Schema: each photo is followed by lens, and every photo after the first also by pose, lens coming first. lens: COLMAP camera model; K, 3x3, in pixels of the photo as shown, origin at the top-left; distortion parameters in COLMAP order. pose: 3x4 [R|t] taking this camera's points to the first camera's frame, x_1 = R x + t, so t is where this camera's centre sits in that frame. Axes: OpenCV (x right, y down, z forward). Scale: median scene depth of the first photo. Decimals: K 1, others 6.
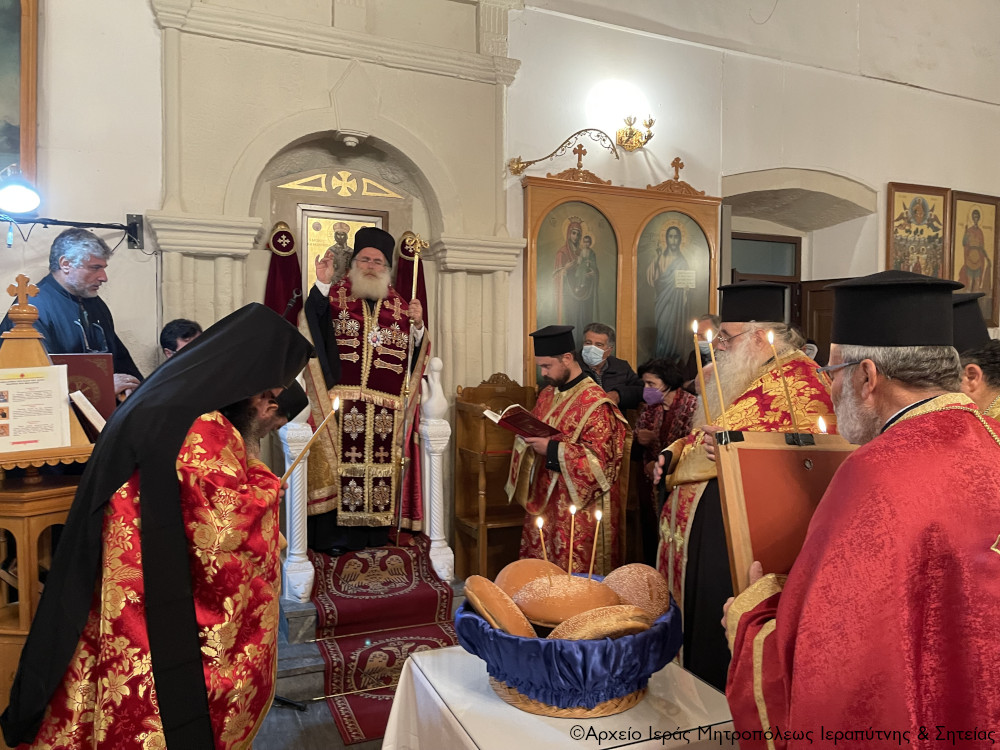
lens RADIAL K [[758.0, 0, 500.0], [0, 758.0, 375.0], [0, 0, 1]] dist [0.059555, -0.090201]
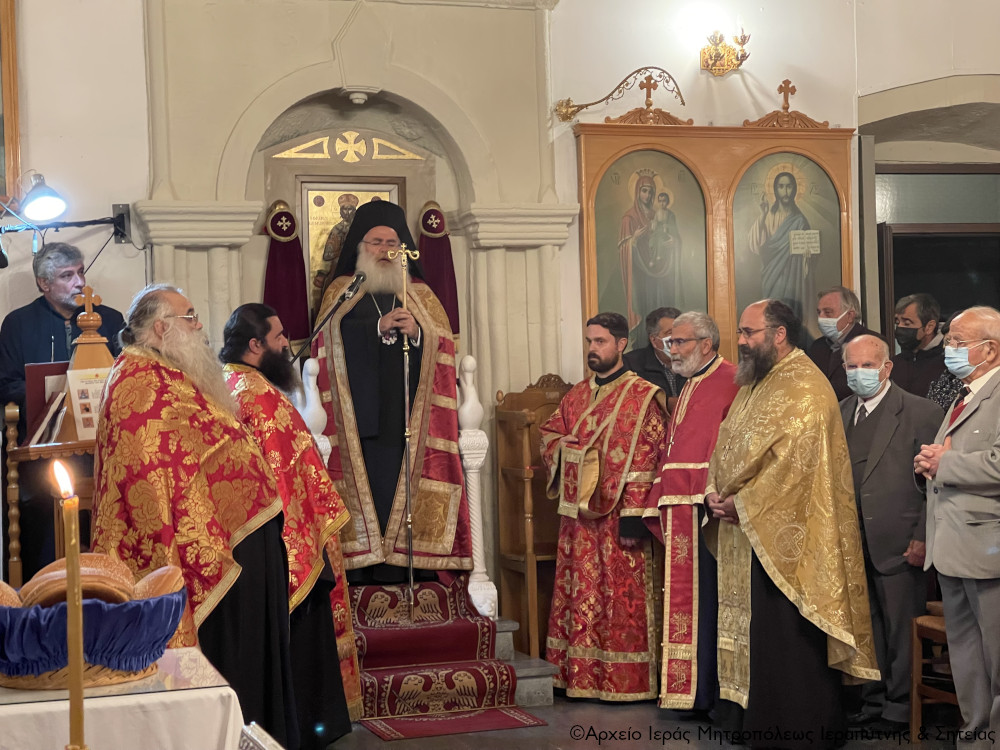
lens RADIAL K [[1866.9, 0, 500.0], [0, 1866.9, 375.0], [0, 0, 1]] dist [0.145955, 0.107667]
pose [[0.995561, -0.035254, -0.087272, 0.118162], [0.032418, 0.998906, -0.033706, 0.062956], [0.088365, 0.030727, 0.995614, -0.957363]]
